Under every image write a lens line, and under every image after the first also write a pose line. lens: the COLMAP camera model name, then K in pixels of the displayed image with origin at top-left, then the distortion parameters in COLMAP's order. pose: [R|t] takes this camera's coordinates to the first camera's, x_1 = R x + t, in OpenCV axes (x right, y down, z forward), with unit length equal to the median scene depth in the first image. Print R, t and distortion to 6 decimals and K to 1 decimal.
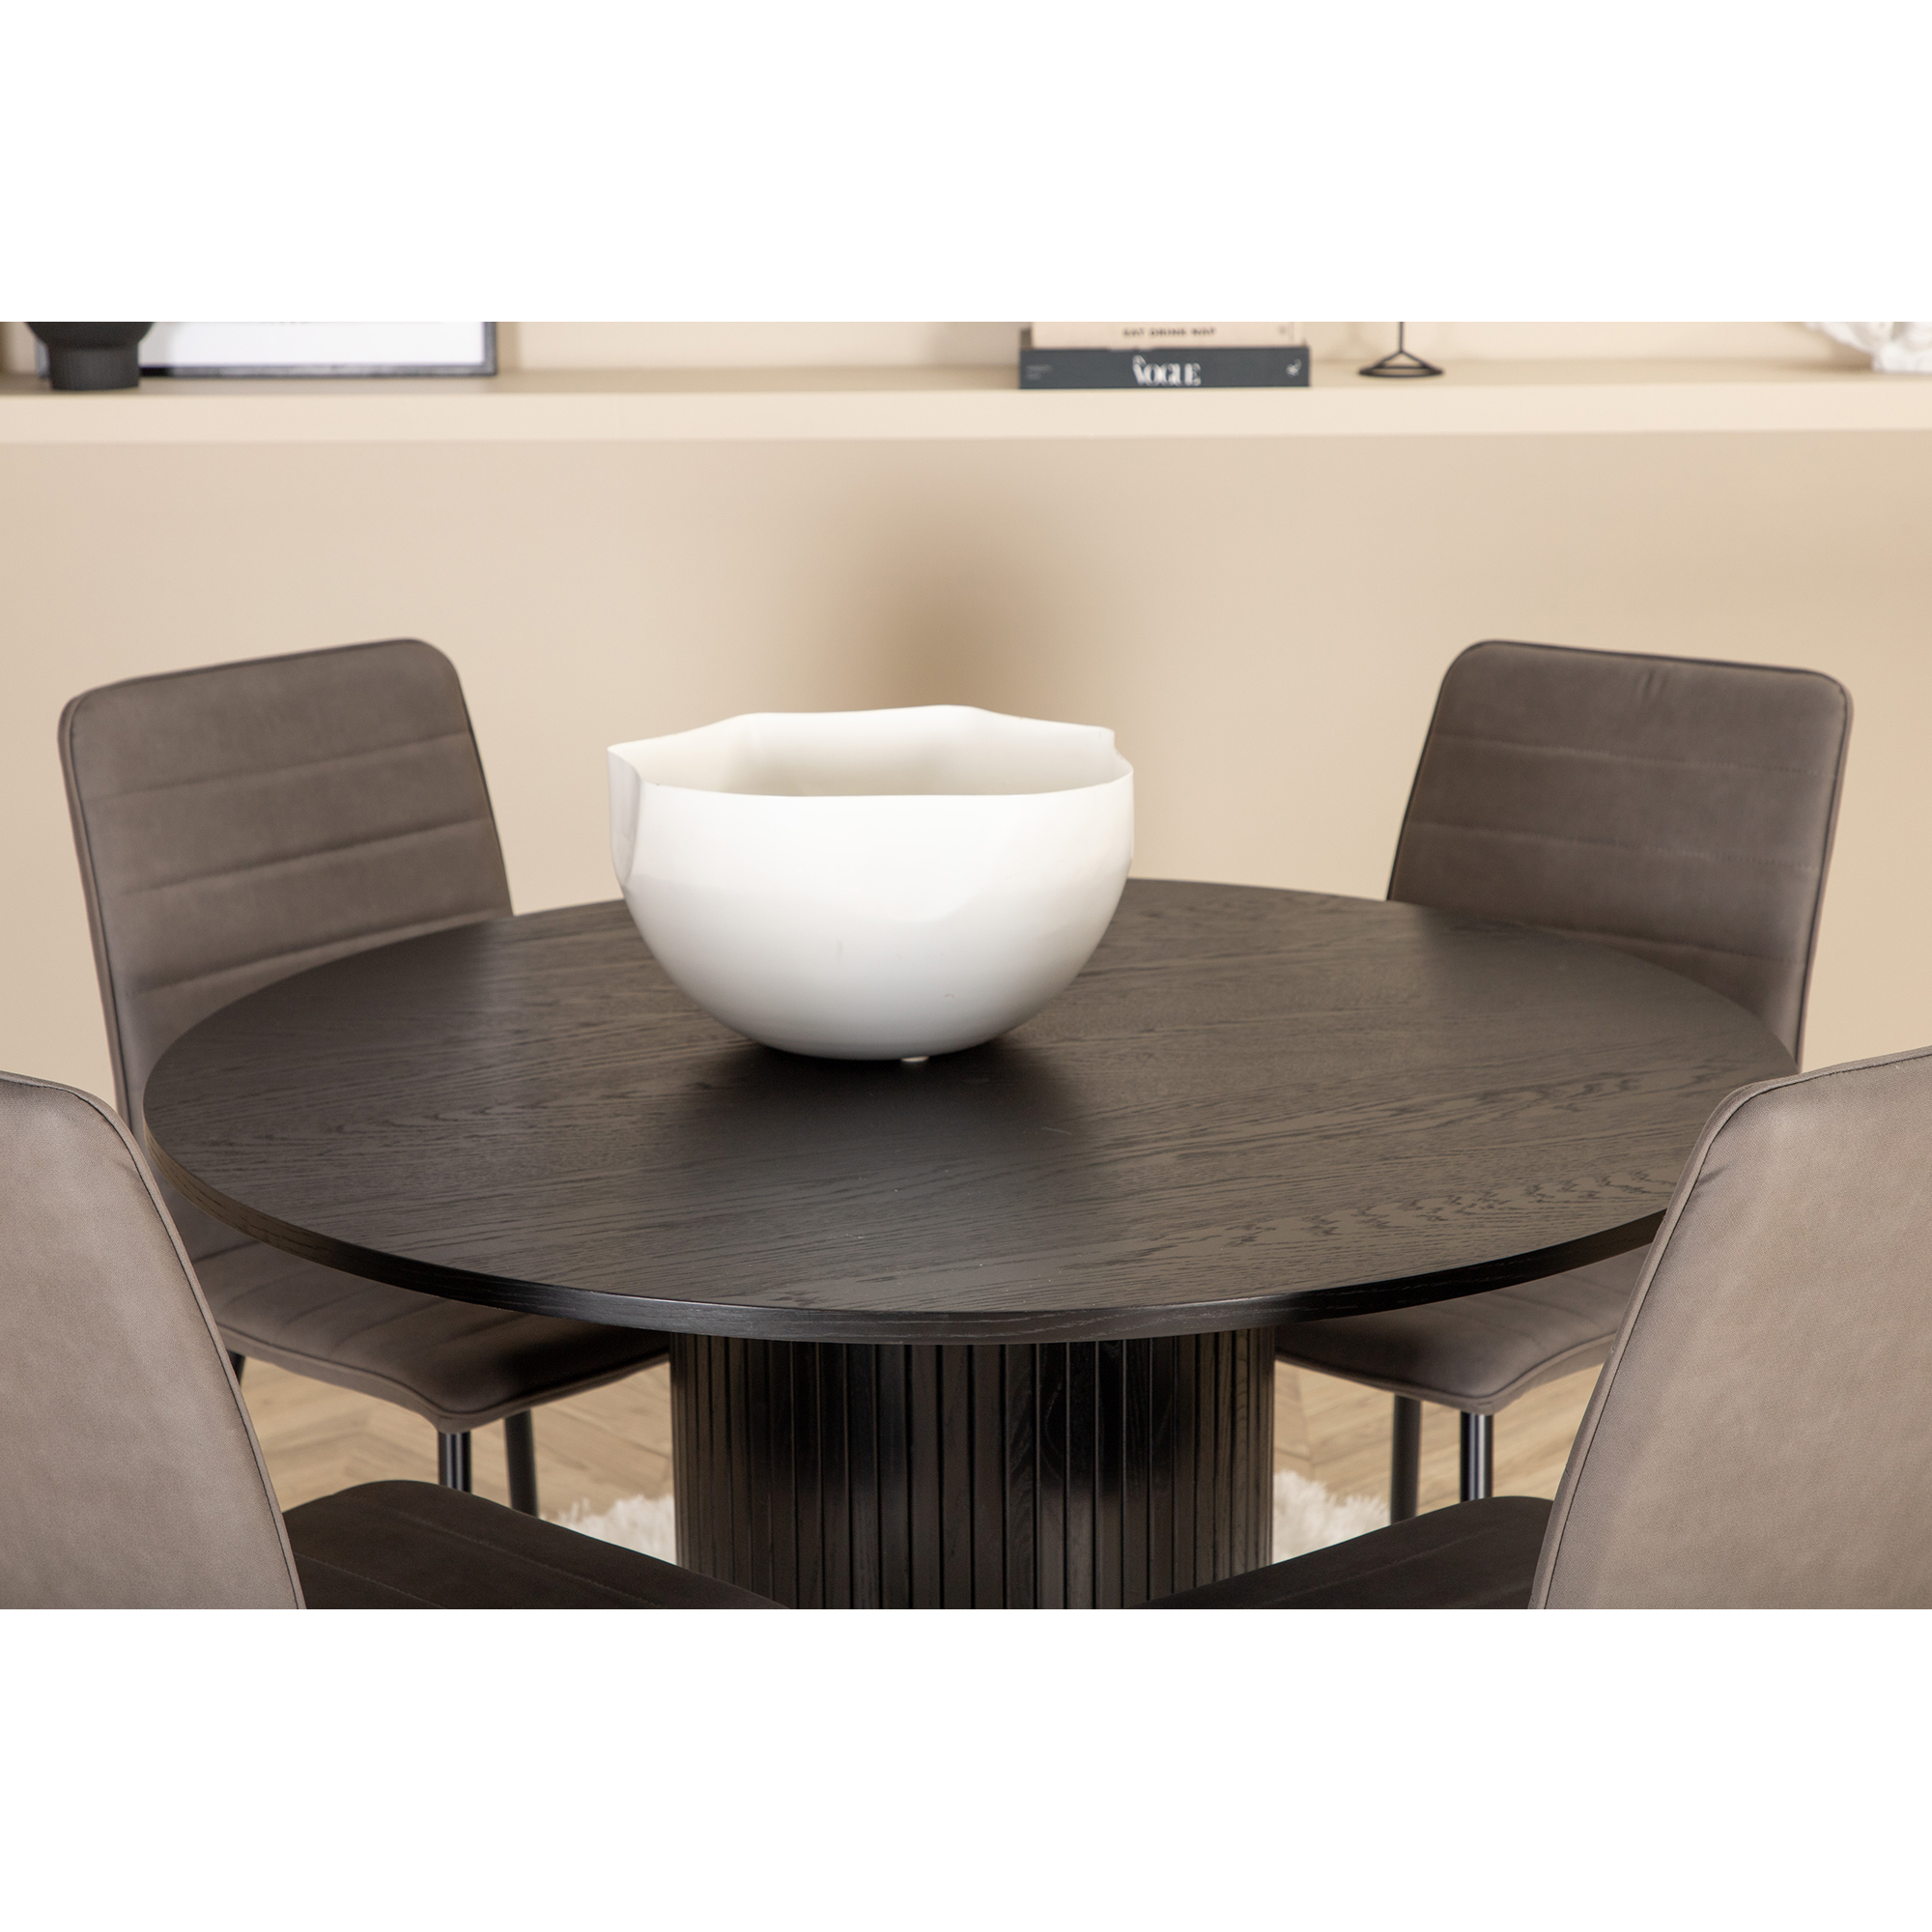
lens RADIAL K [[3826.4, 0, 966.0], [0, 3826.4, 966.0], [0, 0, 1]] dist [0.013673, 0.015049]
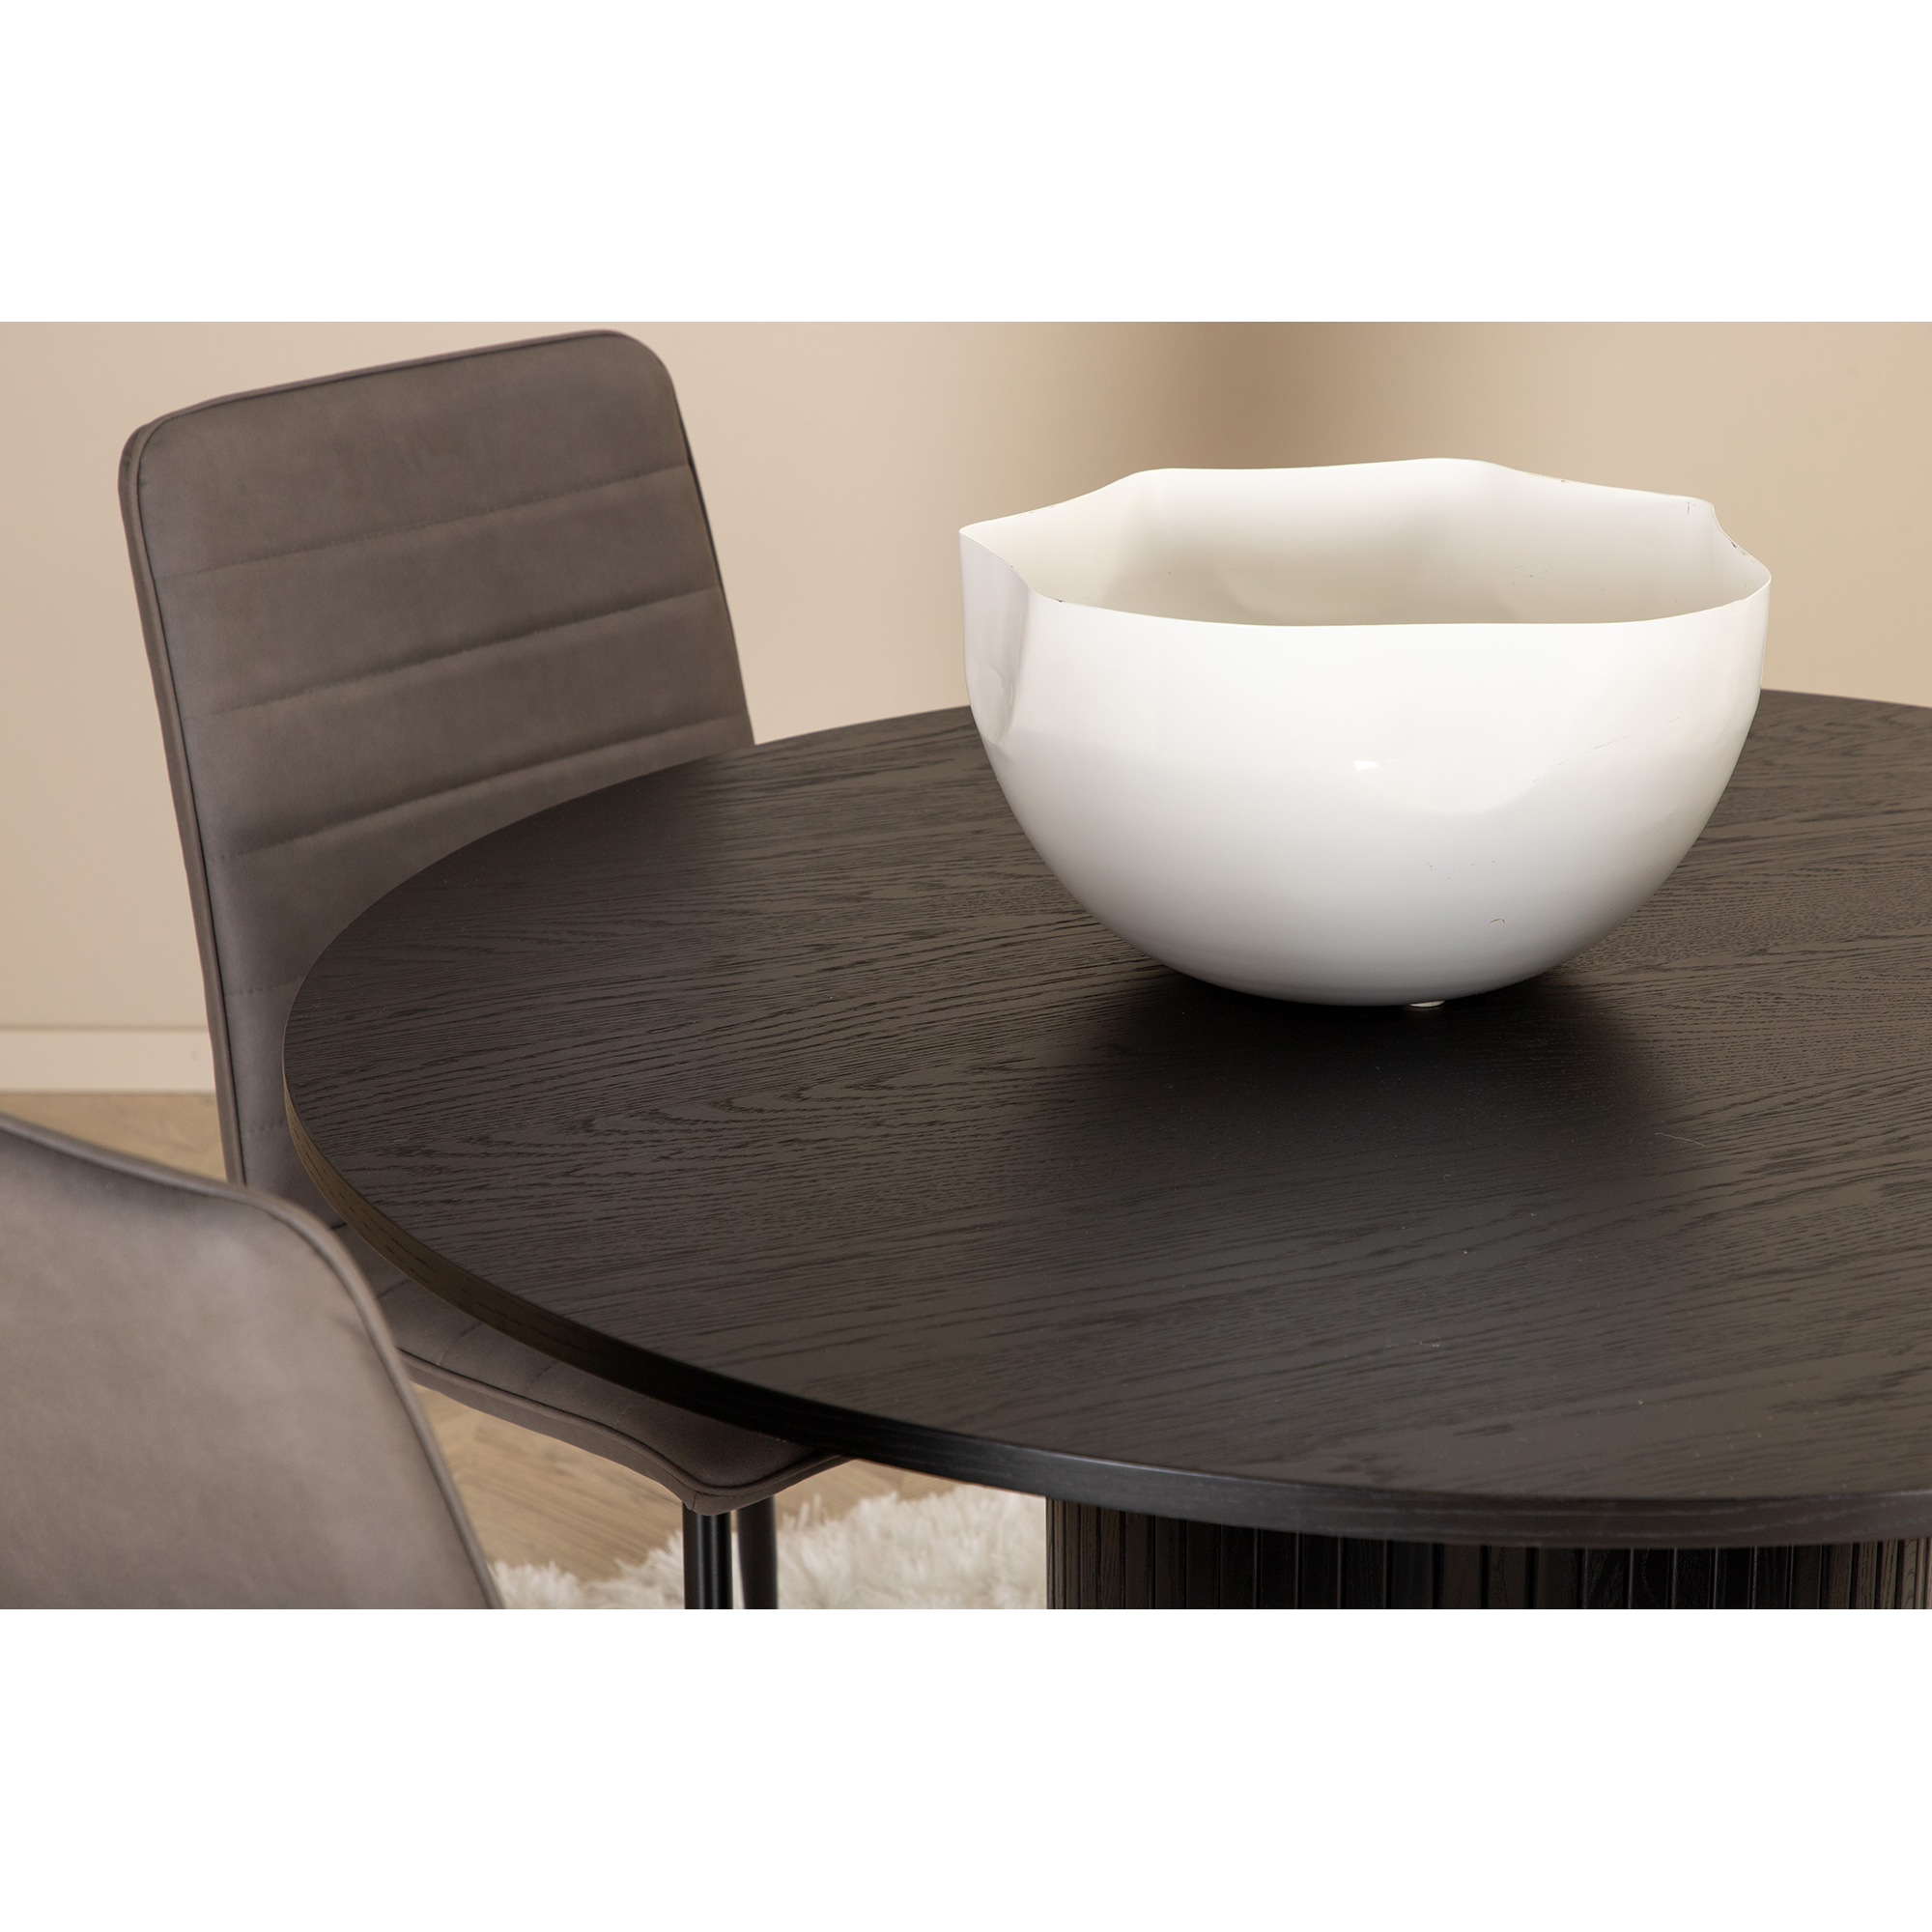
lens RADIAL K [[4513.3, 0, 966.0], [0, 4513.3, 966.0], [0, 0, 1]] dist [0.050858, -0.146971]
pose [[0.999780, 0.004258, -0.020555, -0.066891], [-0.002608, 0.996817, 0.079681, -0.038700], [0.020829, -0.079609, 0.996609, 0.182296]]
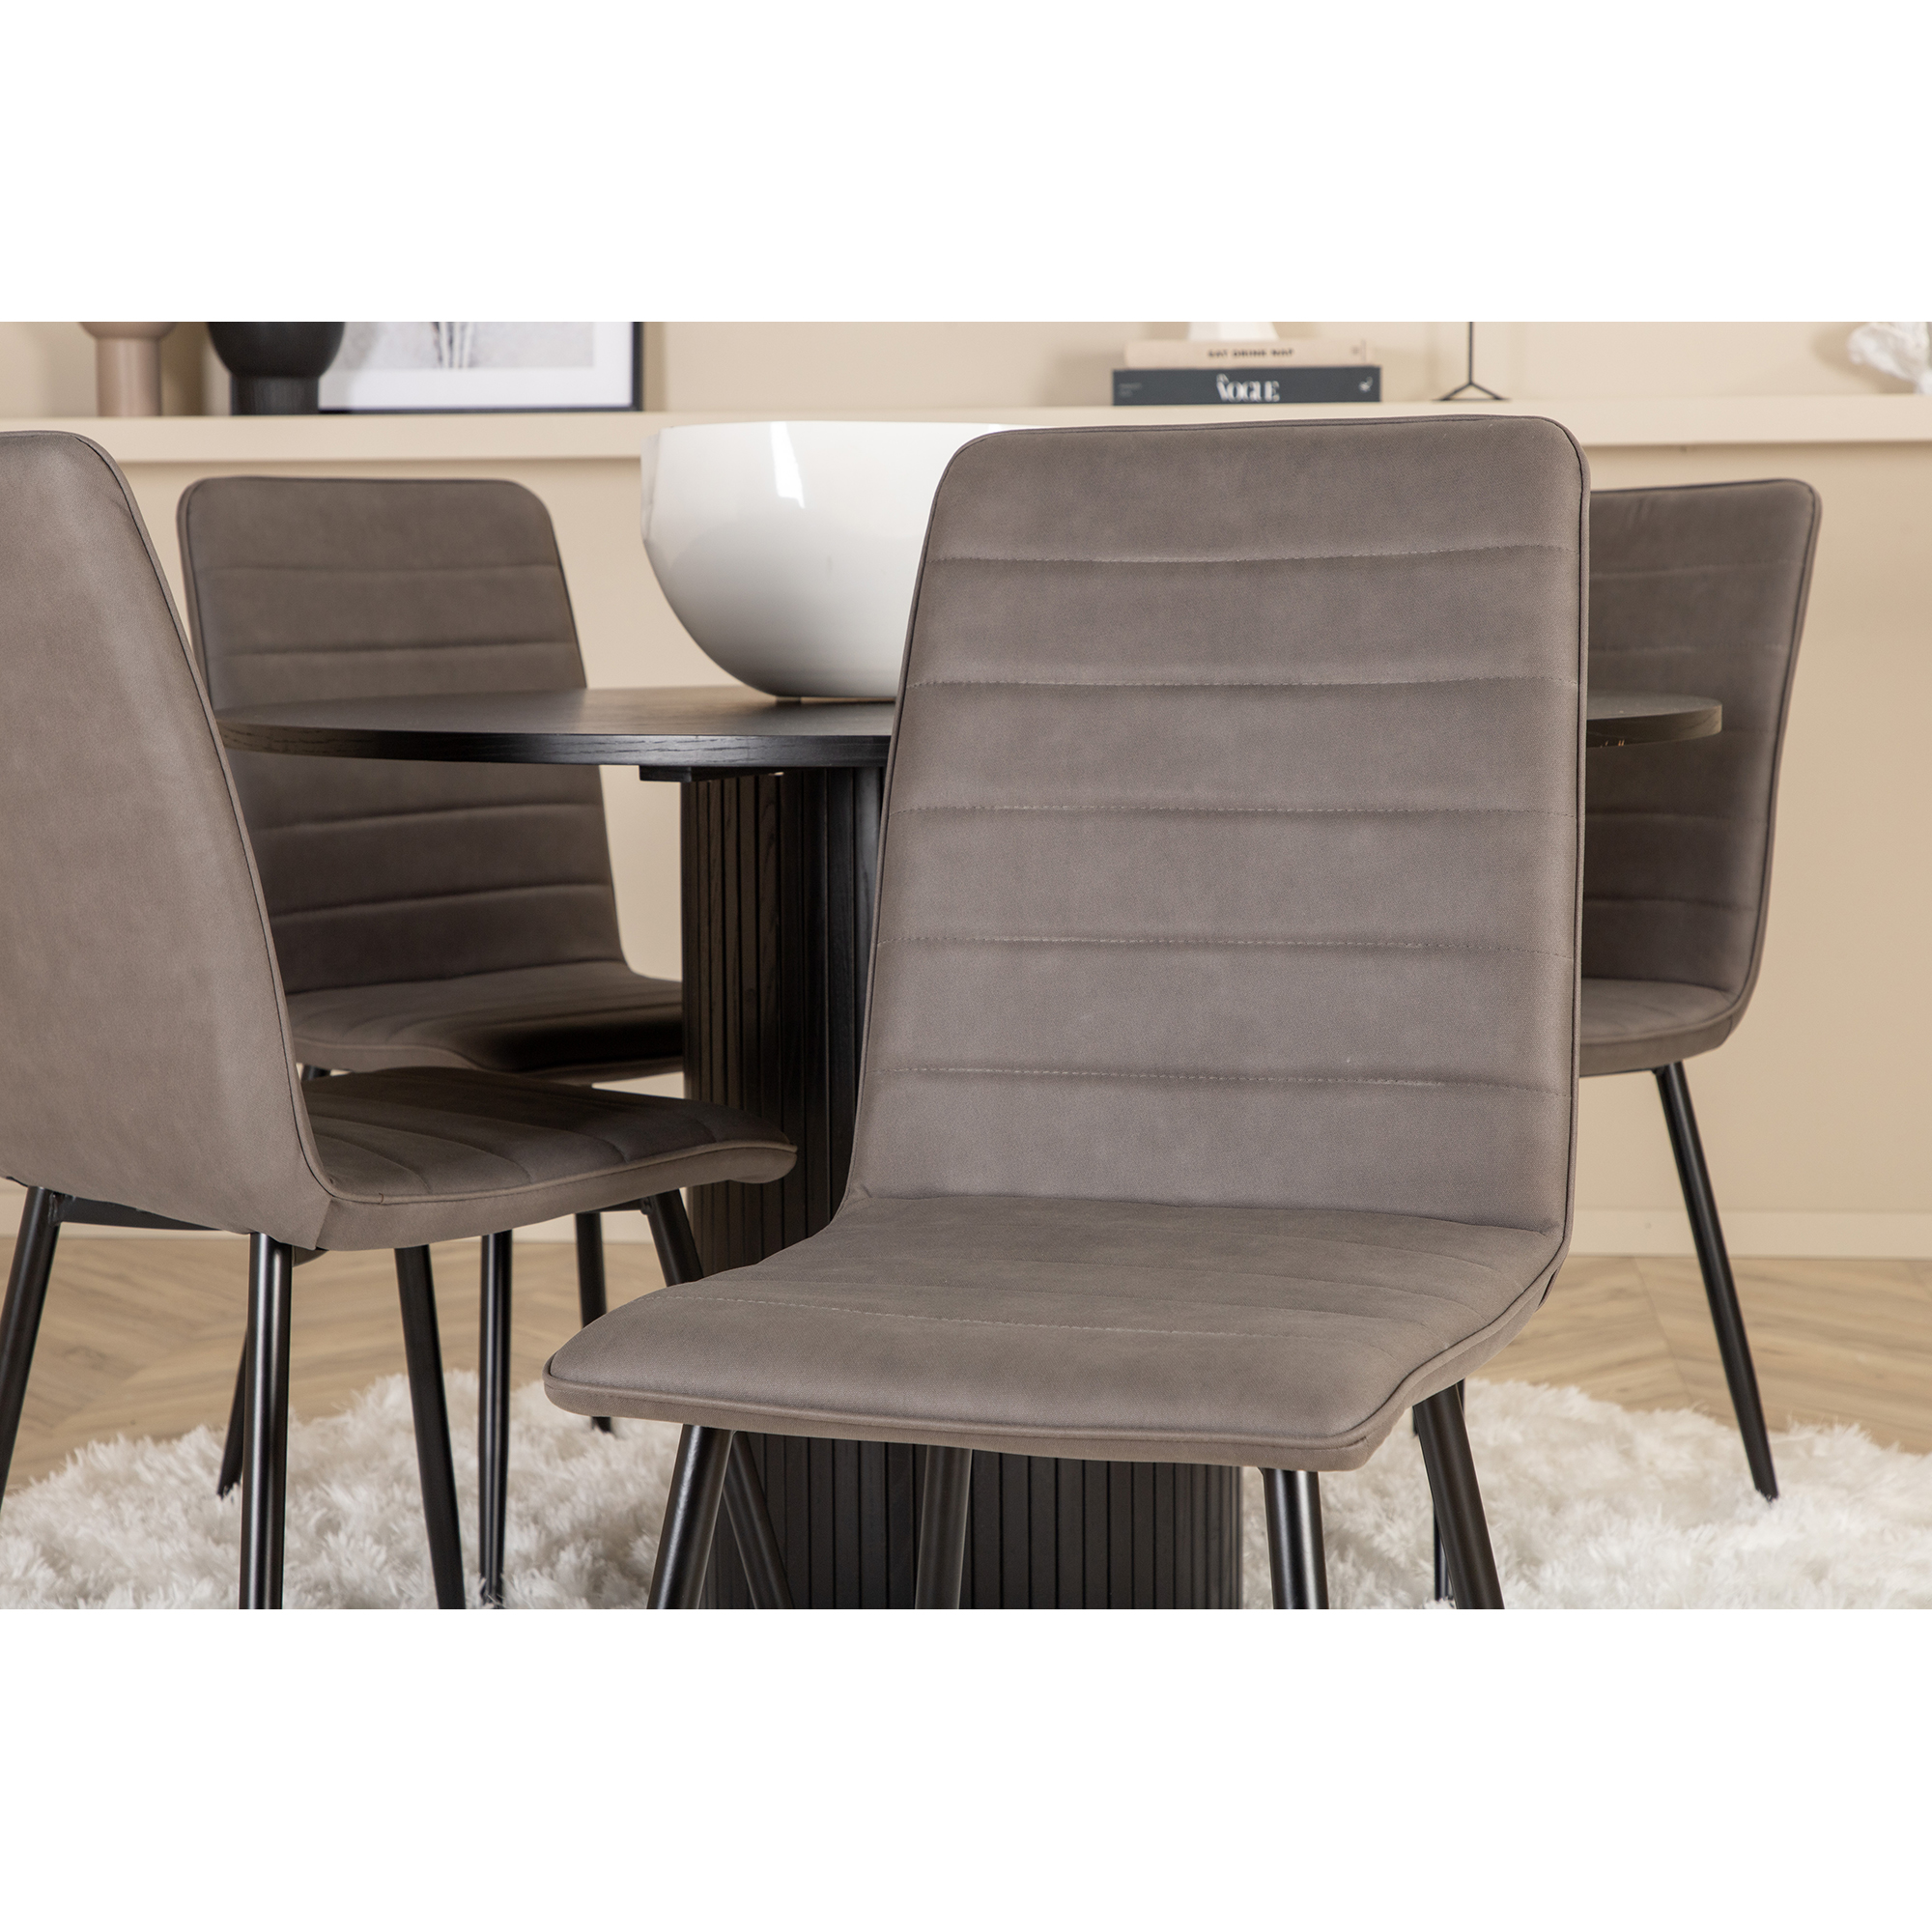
lens RADIAL K [[3691.9, 0, 966.0], [0, 3691.9, 966.0], [0, 0, 1]] dist [-0.017180, 0.277869]
pose [[0.997508, 0.009221, -0.069953, 0.067181], [-0.018239, 0.991425, -0.129396, 0.203597], [0.068160, 0.130350, 0.989122, -0.025620]]
